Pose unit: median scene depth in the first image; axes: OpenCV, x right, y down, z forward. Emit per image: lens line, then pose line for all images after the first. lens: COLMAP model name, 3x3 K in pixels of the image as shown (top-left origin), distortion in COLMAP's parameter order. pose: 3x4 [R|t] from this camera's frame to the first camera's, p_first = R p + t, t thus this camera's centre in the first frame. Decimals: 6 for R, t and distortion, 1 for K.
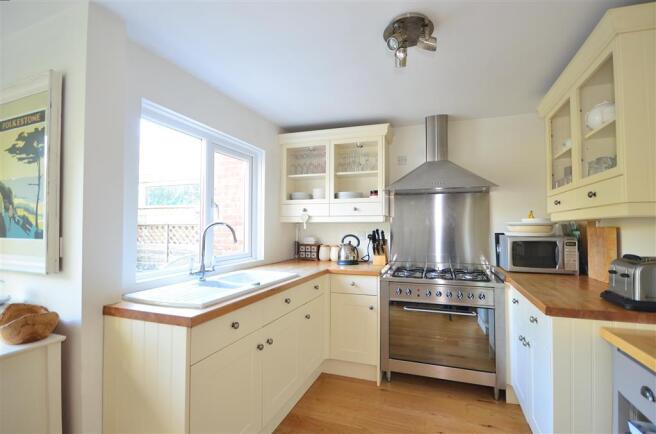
lens RADIAL K [[298.3, 0, 337.2], [0, 298.3, 218.8], [0, 0, 1]] dist [0.016848, -0.016111]
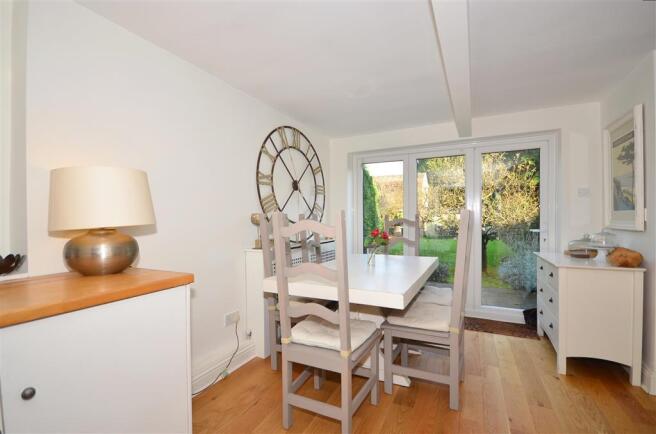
lens RADIAL K [[298.3, 0, 337.2], [0, 298.3, 218.8], [0, 0, 1]] dist [0.016848, -0.016111]
pose [[-0.091531, 0.006468, -0.995781, 0.375377], [0.025287, 0.999672, 0.004169, 0.032571], [0.995481, -0.024798, -0.091665, -0.224439]]
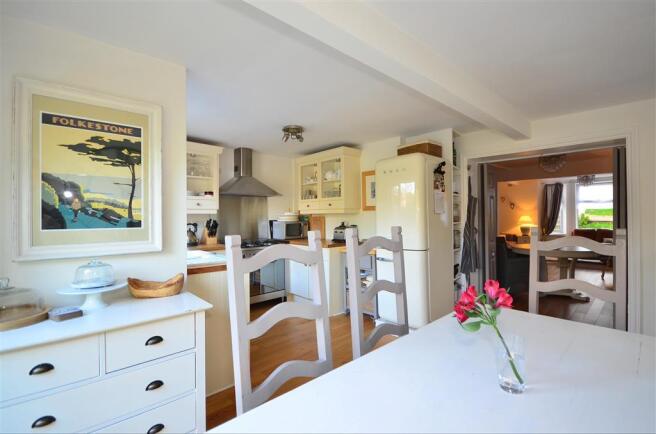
lens RADIAL K [[298.3, 0, 337.2], [0, 298.3, 218.8], [0, 0, 1]] dist [0.016848, -0.016111]
pose [[0.462496, -0.010400, 0.886560, -0.848832], [-0.016204, 0.999665, 0.020180, -0.005279], [-0.886473, -0.023699, 0.462173, -0.183973]]
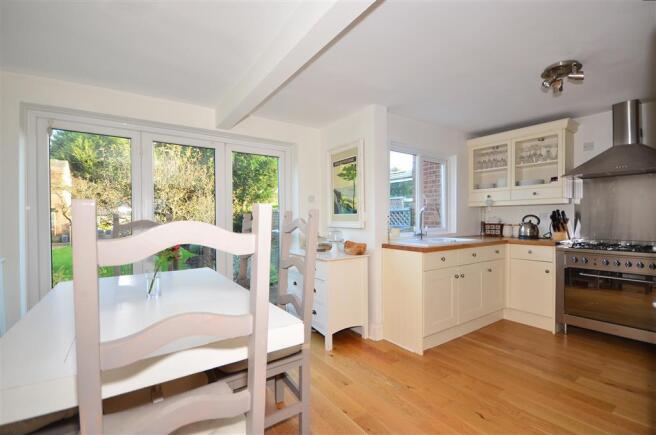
lens RADIAL K [[298.3, 0, 337.2], [0, 298.3, 219.3], [0, 0, 1]] dist [0.016848, -0.016111]
pose [[0.825327, -0.002678, -0.564649, 0.085399], [0.020072, 0.999496, 0.024599, 0.025718], [0.564299, -0.031636, 0.824964, -0.466648]]
